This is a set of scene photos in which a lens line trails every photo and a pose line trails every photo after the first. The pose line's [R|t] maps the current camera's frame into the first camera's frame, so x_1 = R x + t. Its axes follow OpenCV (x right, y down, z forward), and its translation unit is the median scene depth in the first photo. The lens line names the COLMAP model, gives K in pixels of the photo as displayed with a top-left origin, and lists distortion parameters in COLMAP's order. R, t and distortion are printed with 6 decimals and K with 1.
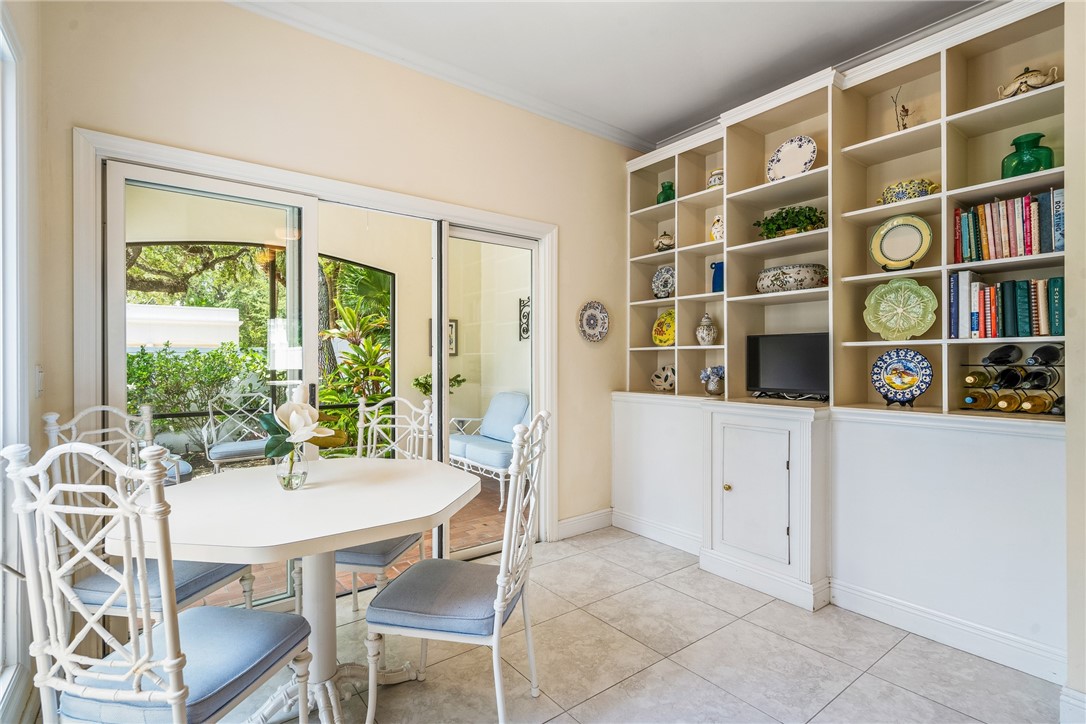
lens RADIAL K [[519.0, 0, 548.2], [0, 519.0, 360.2], [0, 0, 1]] dist [0.001509, 0.000319]
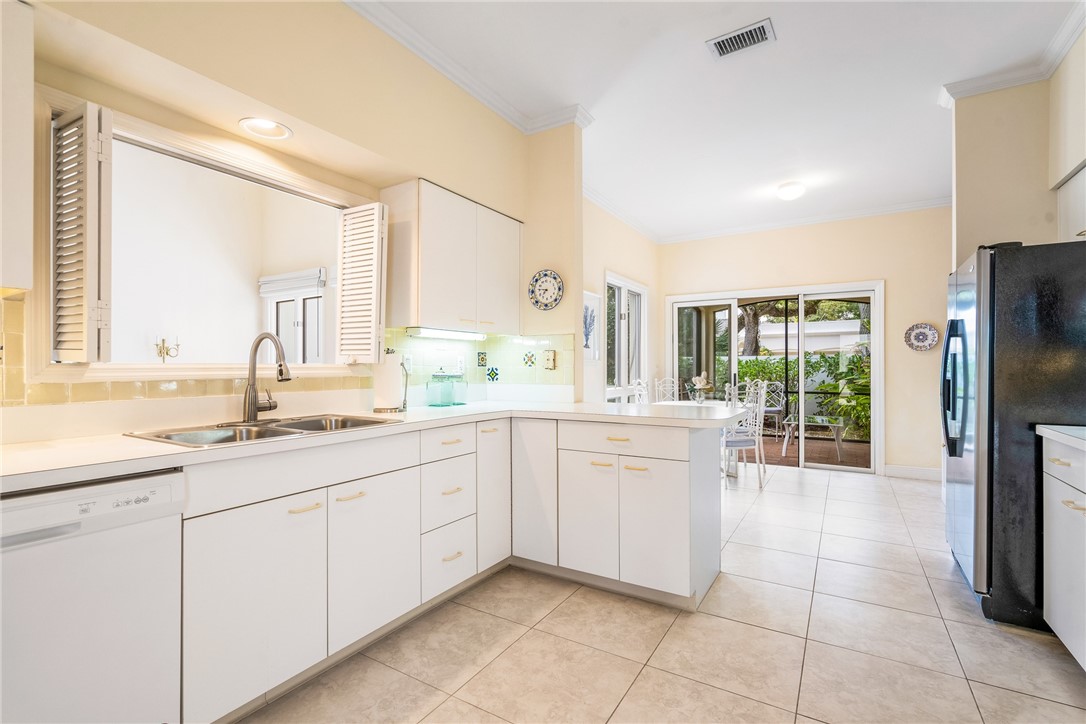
lens RADIAL K [[495.1, 0, 547.7], [0, 495.1, 364.6], [0, 0, 1]] dist [-0.001445, -0.000029]
pose [[0.362956, -0.001467, -0.931805, 0.780185], [0.002913, 0.999996, -0.000439, 0.000812], [0.931802, -0.002555, 0.362959, -0.381305]]
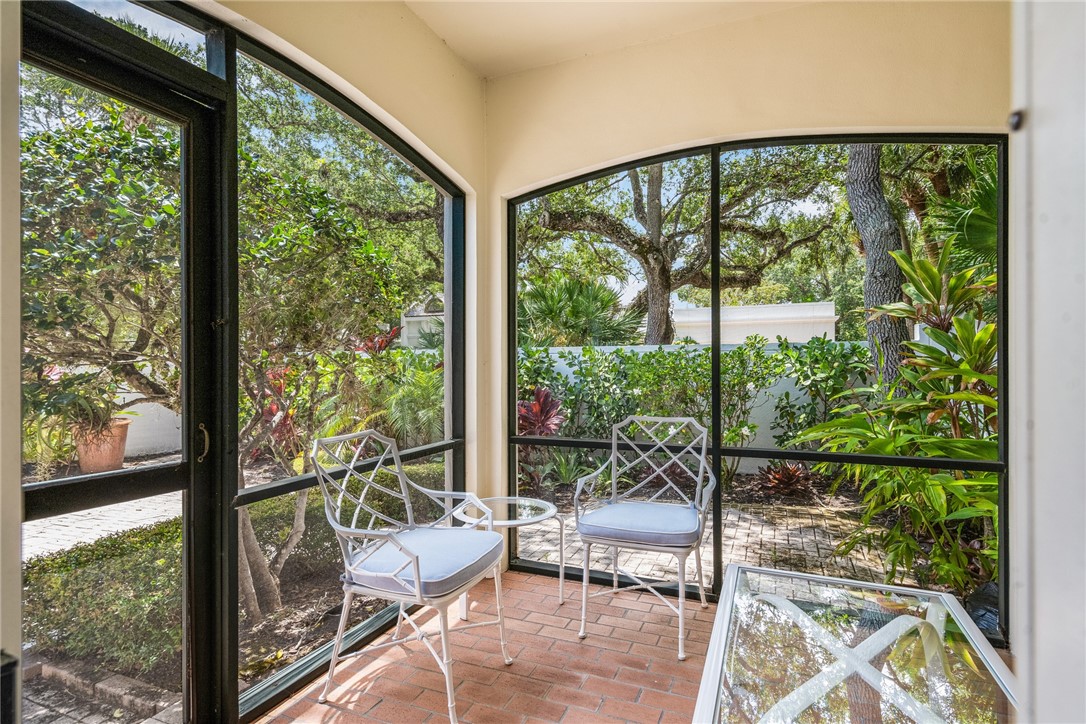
lens RADIAL K [[556.2, 0, 543.0], [0, 556.2, 362.0], [0, 0, 1]] dist [0.000905, -0.000166]
pose [[0.492859, -0.001767, -0.870107, -0.124269], [0.003969, 0.999992, 0.000217, 0.003172], [0.870100, -0.003560, 0.492862, 0.593676]]
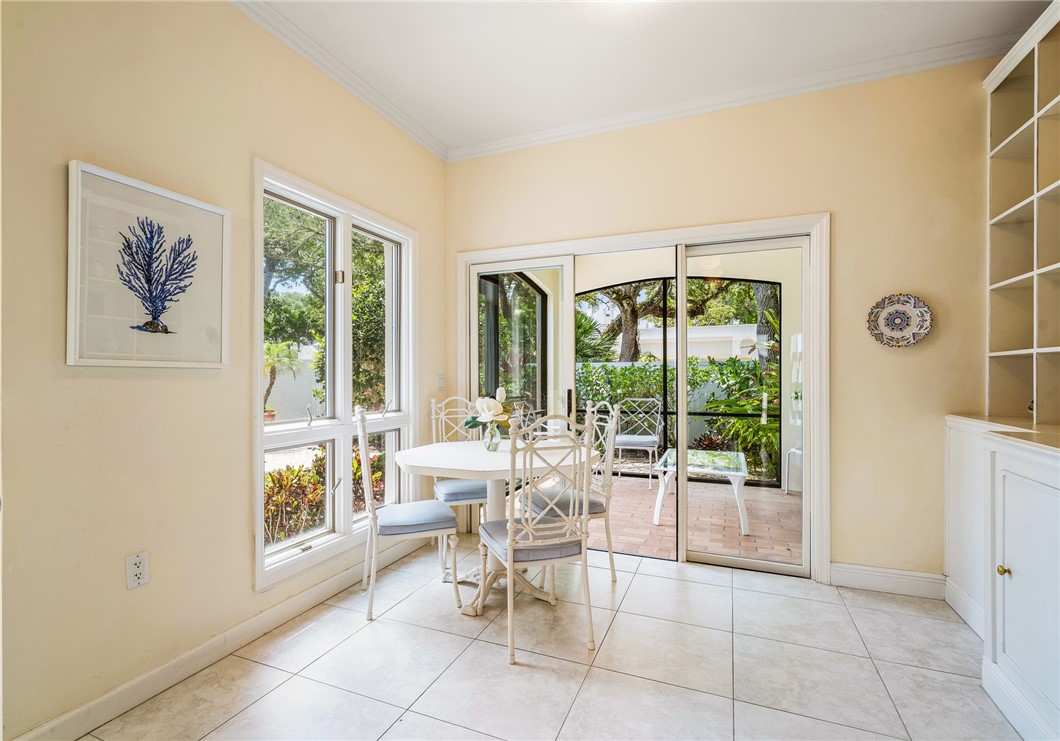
lens RADIAL K [[515.0, 0, 504.0], [0, 515.0, 374.4], [0, 0, 1]] dist [0.000497, 0.000436]
pose [[0.478962, 0.001085, -0.877835, 0.367740], [0.003984, 0.999986, 0.003409, -0.000039], [0.877826, -0.005130, 0.478952, 0.098111]]
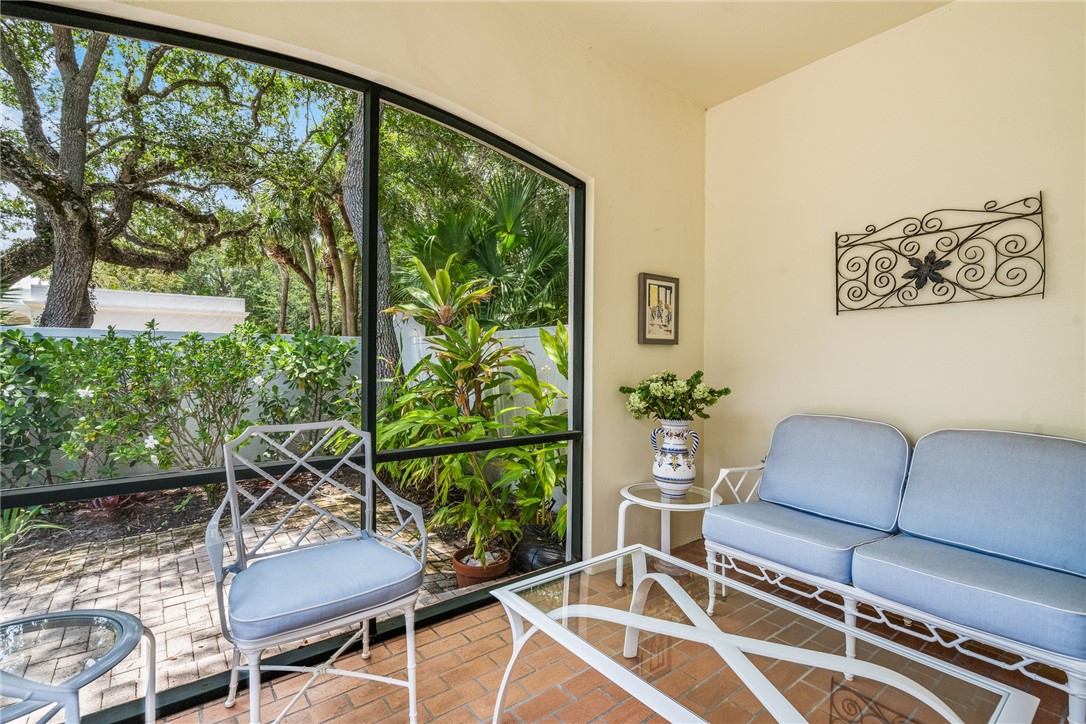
lens RADIAL K [[502.1, 0, 545.6], [0, 502.1, 357.0], [0, 0, 1]] dist [-0.003172, -0.000176]
pose [[0.999880, 0.010440, 0.011440, -0.408618], [-0.010392, 0.999937, -0.004275, 0.010858], [-0.011483, 0.004156, 0.999925, 0.606187]]
